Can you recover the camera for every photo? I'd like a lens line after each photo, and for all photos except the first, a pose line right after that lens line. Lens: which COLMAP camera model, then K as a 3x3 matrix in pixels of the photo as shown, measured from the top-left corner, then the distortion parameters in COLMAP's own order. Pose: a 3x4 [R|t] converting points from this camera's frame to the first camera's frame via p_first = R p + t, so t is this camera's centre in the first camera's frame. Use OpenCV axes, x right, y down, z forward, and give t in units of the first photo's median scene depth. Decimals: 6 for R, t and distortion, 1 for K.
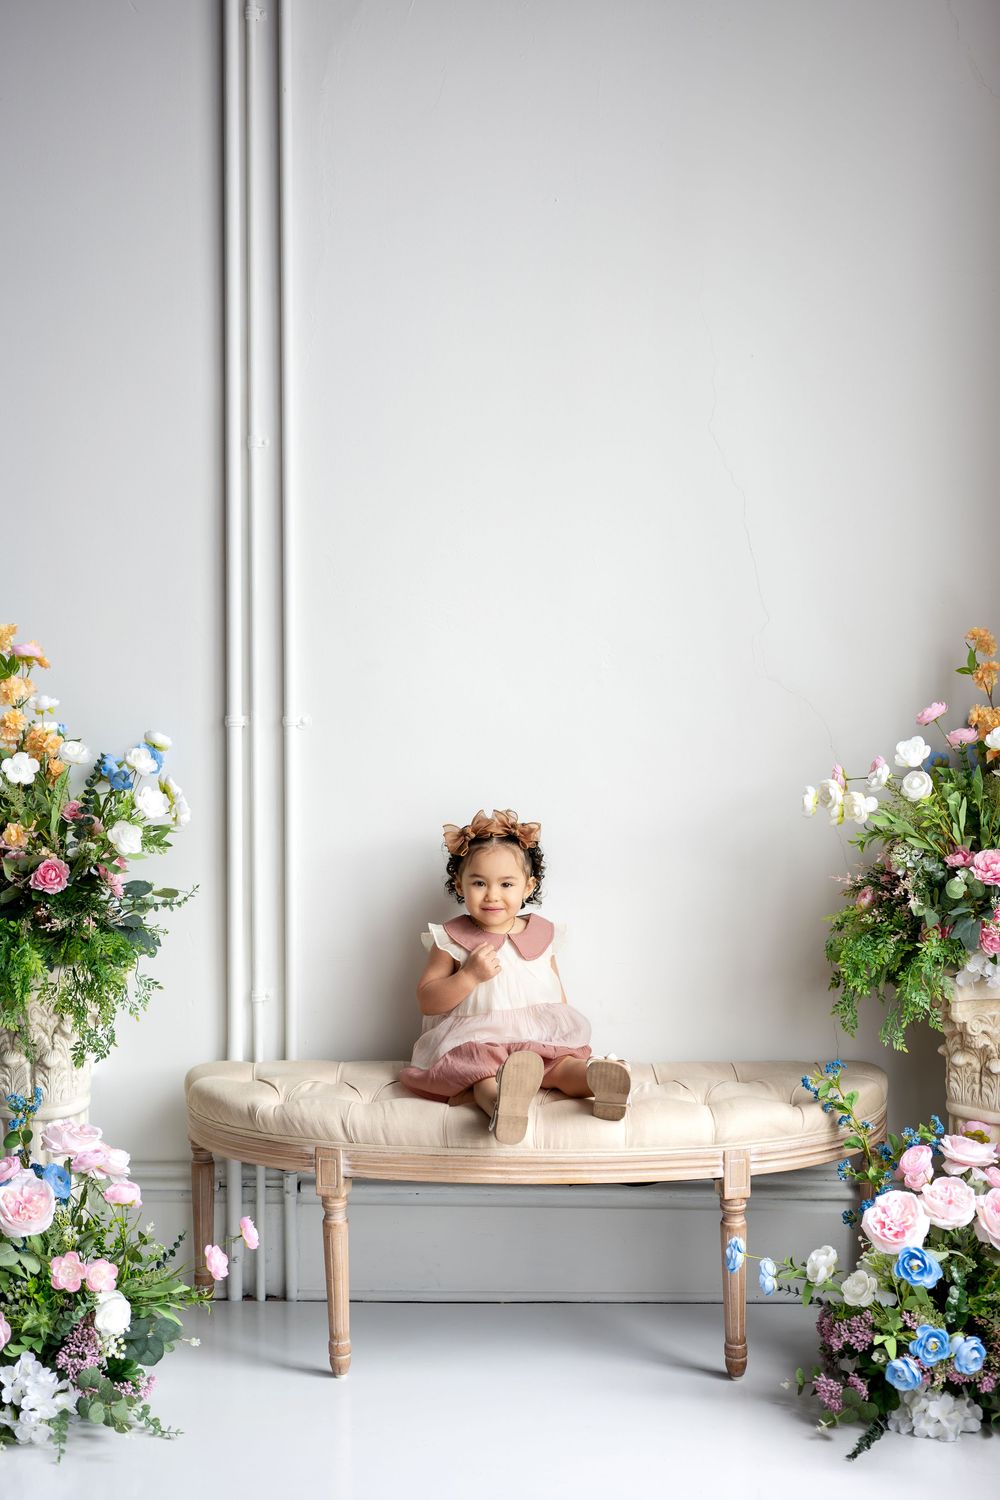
lens RADIAL K [[2240.3, 0, 500.6], [0, 2240.3, 766.4], [0, 0, 1]] dist [-0.010913, -0.017999]
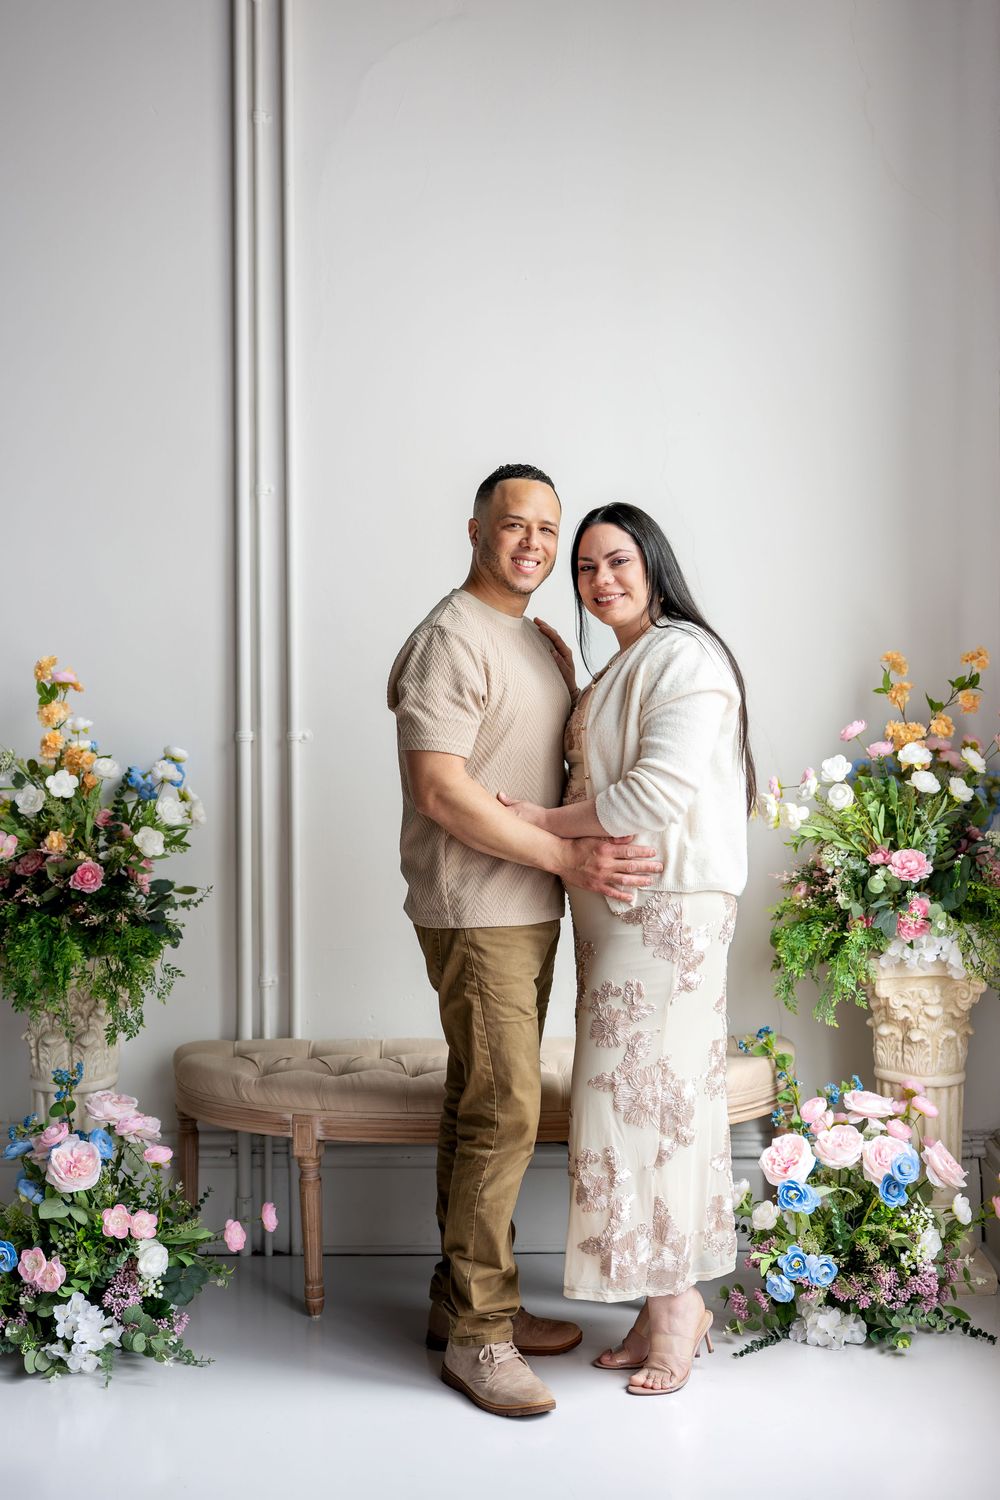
lens RADIAL K [[2219.6, 0, 518.2], [0, 2219.6, 654.8], [0, 0, 1]] dist [-0.026146, -0.004375]
pose [[0.999729, -0.003995, 0.022942, -0.006831], [0.004864, 0.999267, -0.037971, -0.020421], [-0.022773, 0.038072, 0.999015, -0.138339]]
